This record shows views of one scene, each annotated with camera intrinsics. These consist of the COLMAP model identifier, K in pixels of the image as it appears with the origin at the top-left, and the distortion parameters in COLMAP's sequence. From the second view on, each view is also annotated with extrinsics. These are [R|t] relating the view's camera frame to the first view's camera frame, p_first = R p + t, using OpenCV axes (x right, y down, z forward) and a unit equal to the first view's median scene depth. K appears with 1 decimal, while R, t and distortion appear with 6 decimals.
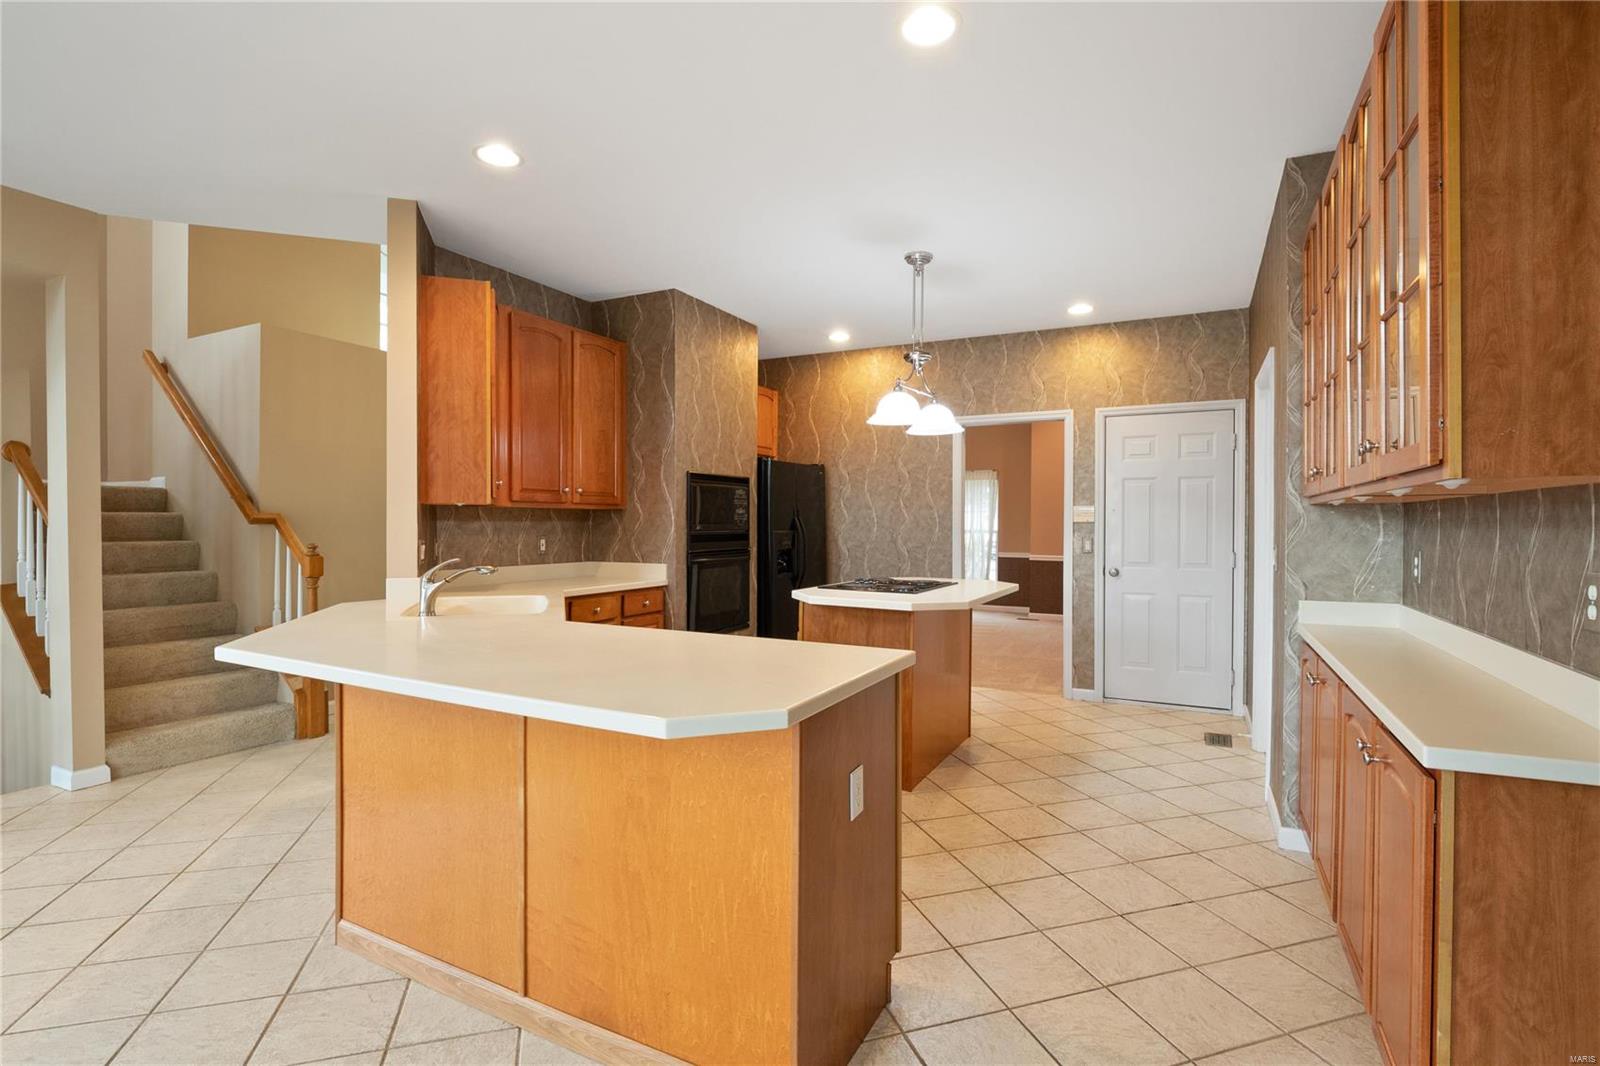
lens RADIAL K [[759.9, 0, 802.7], [0, 759.9, 522.5], [0, 0, 1]] dist [-0.000831, -0.000175]
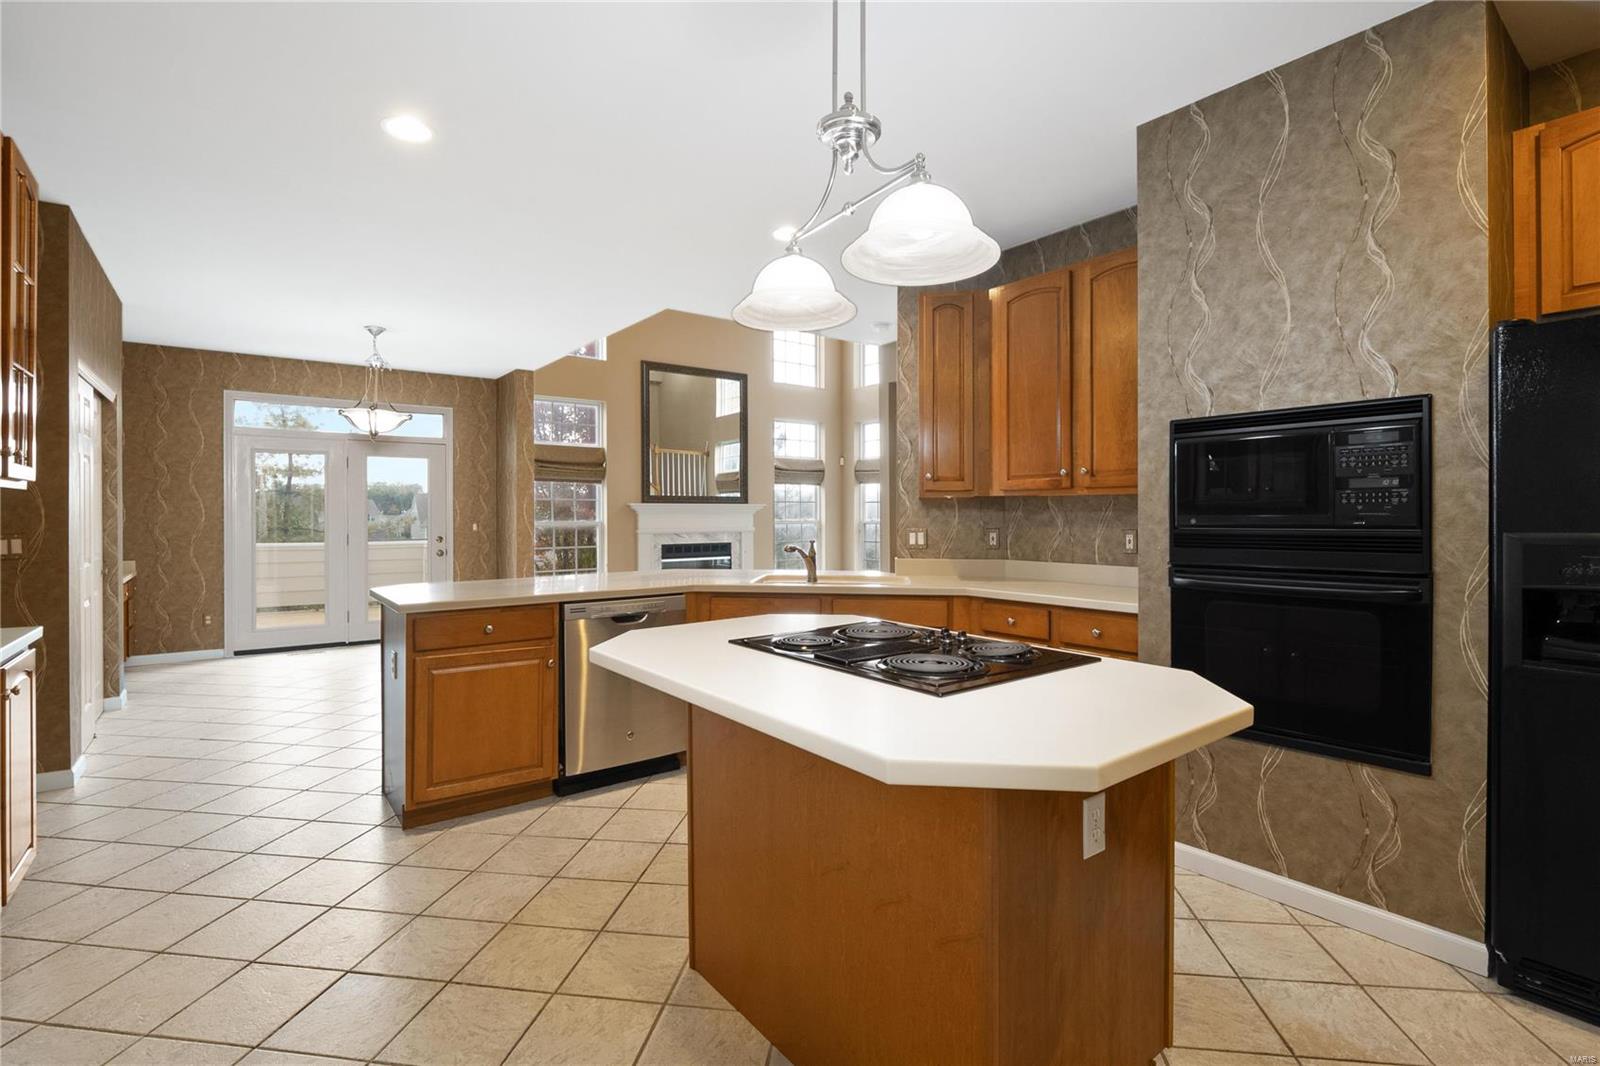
lens RADIAL K [[747.3, 0, 826.7], [0, 747.3, 512.7], [0, 0, 1]] dist [-0.023739, -0.000427]
pose [[-0.414817, -0.008662, -0.909864, 0.484807], [0.002712, 0.999938, -0.010756, 0.007502], [0.909901, -0.006929, -0.414768, 1.041613]]
